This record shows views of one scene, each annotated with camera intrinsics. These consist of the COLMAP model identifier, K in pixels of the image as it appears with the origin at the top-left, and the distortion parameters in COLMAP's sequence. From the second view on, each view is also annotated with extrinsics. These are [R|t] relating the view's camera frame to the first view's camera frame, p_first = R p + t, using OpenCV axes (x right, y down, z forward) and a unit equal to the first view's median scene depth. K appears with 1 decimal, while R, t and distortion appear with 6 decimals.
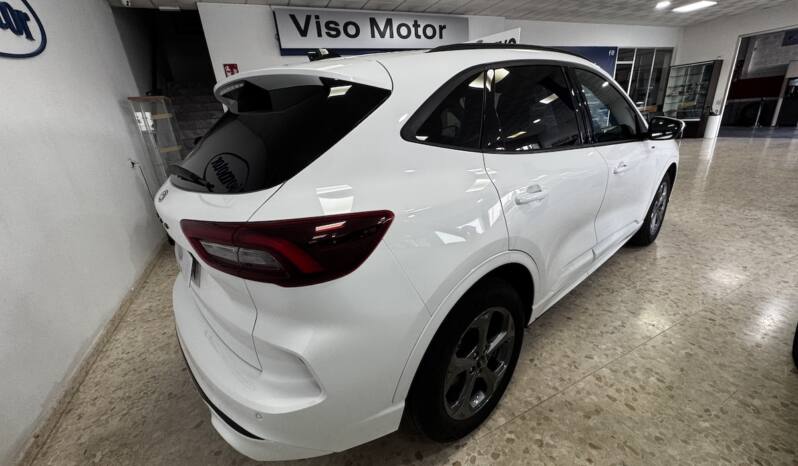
lens RADIAL K [[319.0, 0, 396.1], [0, 319.0, 233.8], [0, 0, 1]] dist [-0.001582, -0.000333]
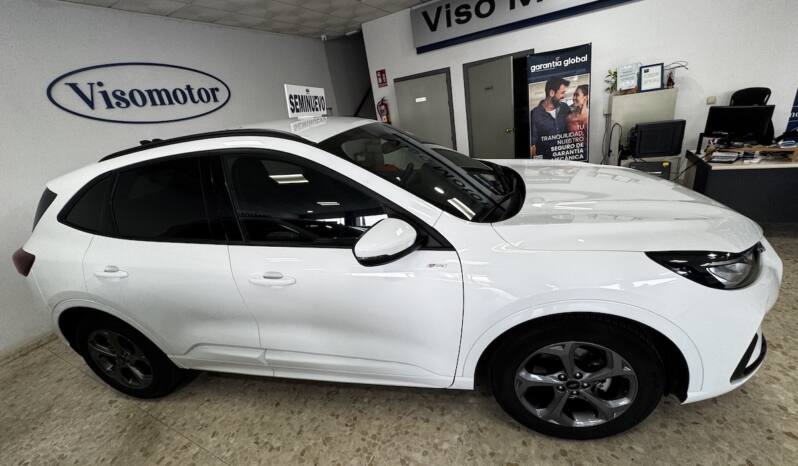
lens RADIAL K [[319.0, 0, 396.3], [0, 319.0, 233.0], [0, 0, 1]] dist [-0.001582, -0.000333]
pose [[0.602403, 0.280003, -0.747468, 0.579337], [-0.179404, 0.959988, 0.215027, -0.214887], [0.777769, 0.004566, 0.628534, 0.297913]]
